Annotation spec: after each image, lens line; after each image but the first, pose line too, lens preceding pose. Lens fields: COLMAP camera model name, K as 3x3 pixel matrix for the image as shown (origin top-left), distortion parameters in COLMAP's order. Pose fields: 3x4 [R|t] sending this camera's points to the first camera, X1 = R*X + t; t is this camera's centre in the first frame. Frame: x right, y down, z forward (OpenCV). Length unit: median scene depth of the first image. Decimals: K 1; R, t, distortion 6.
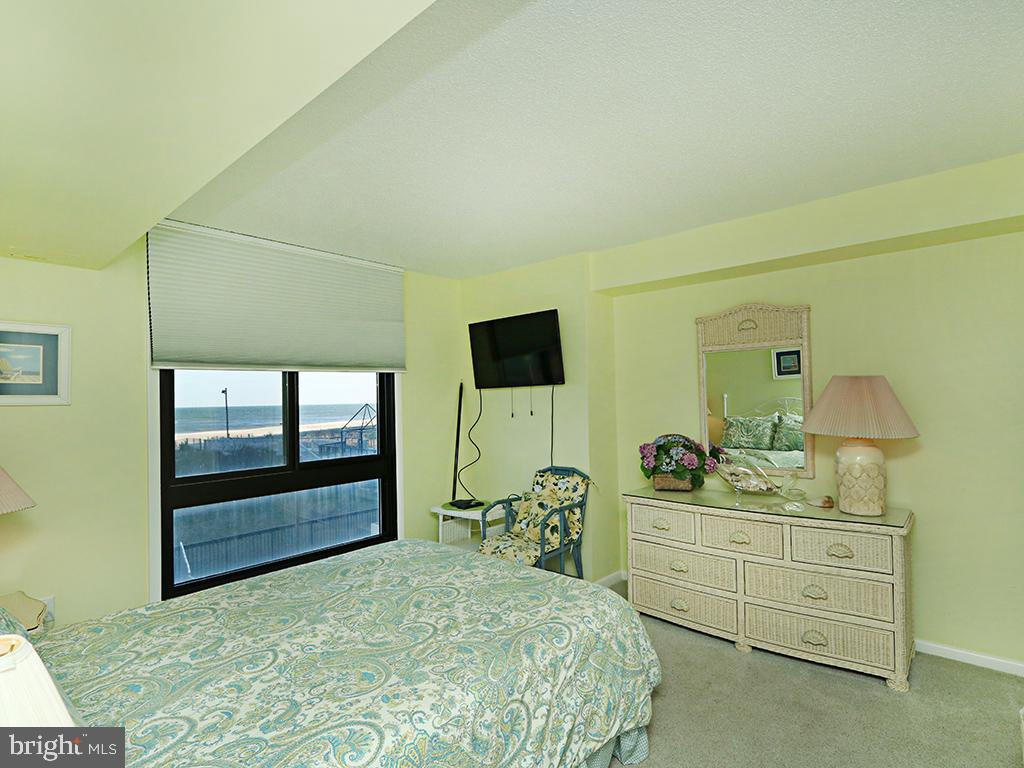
lens RADIAL K [[523.9, 0, 542.3], [0, 523.9, 388.0], [0, 0, 1]] dist [0.000170, -0.001294]
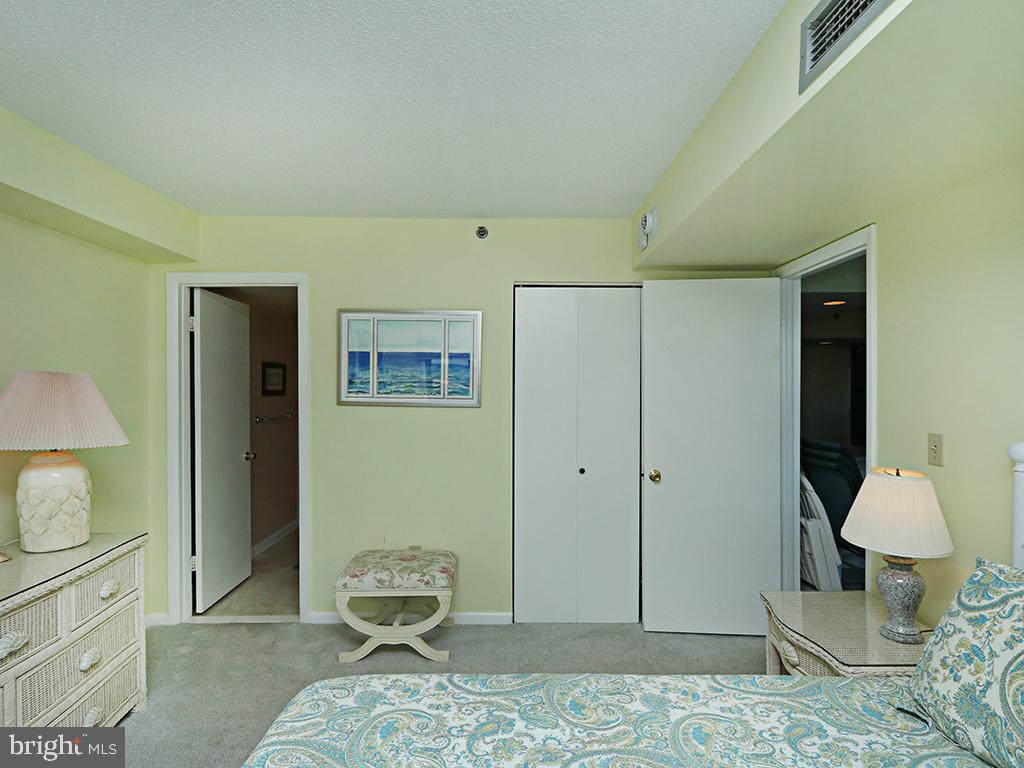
lens RADIAL K [[543.9, 0, 507.5], [0, 543.9, 389.2], [0, 0, 1]] dist [-0.001531, -0.000801]
pose [[-0.638181, 0.017784, 0.769681, -0.360954], [-0.001975, 0.999692, -0.024737, 0.017719], [-0.769884, -0.017307, -0.637949, 0.802739]]
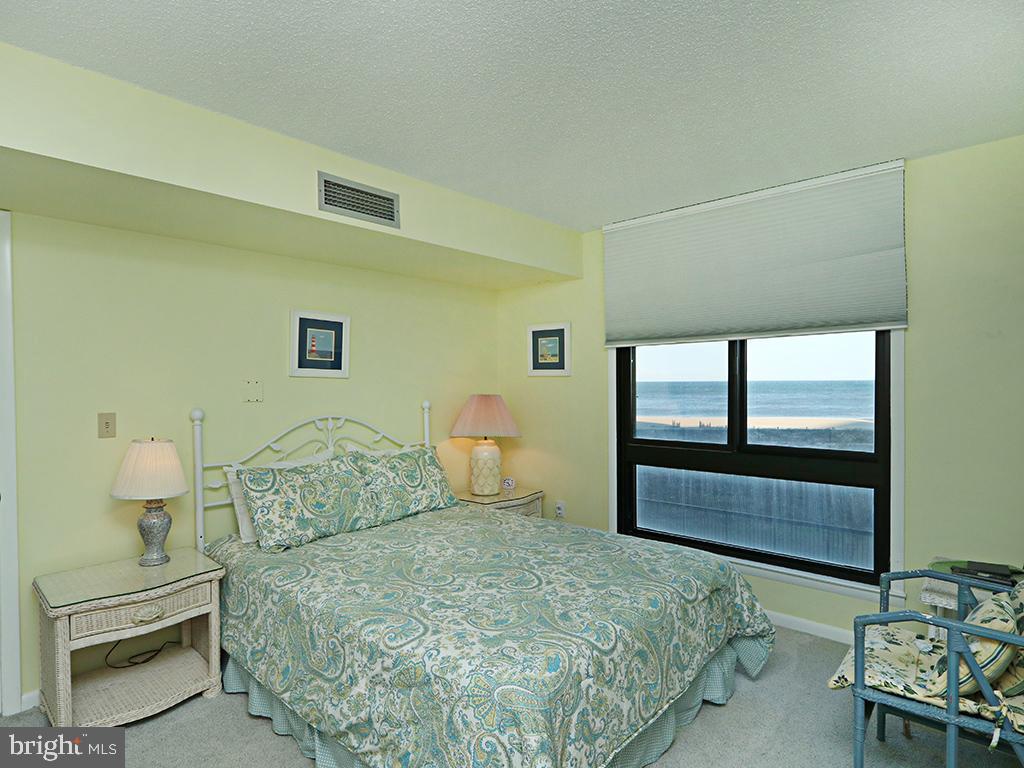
lens RADIAL K [[569.8, 0, 481.6], [0, 569.8, 389.8], [0, 0, 1]] dist [-0.001567, -0.000197]
pose [[-0.062841, 0.035955, -0.997376, 0.526709], [0.028213, 0.999015, 0.034237, 0.006677], [0.997625, -0.025988, -0.063793, 0.641666]]
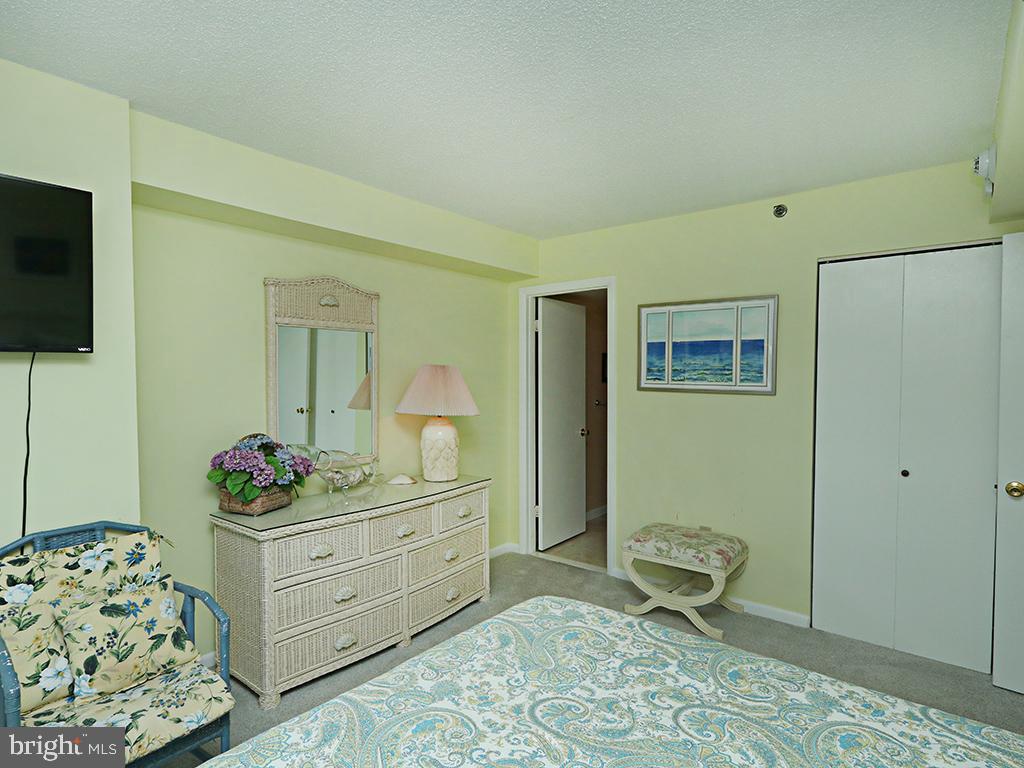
lens RADIAL K [[543.9, 0, 507.5], [0, 543.9, 389.2], [0, 0, 1]] dist [-0.001531, -0.000801]
pose [[-0.002344, -0.004884, 0.999985, -0.508079], [-0.017049, 0.999843, 0.004843, 0.018985], [-0.999852, -0.017037, -0.002427, 0.683717]]
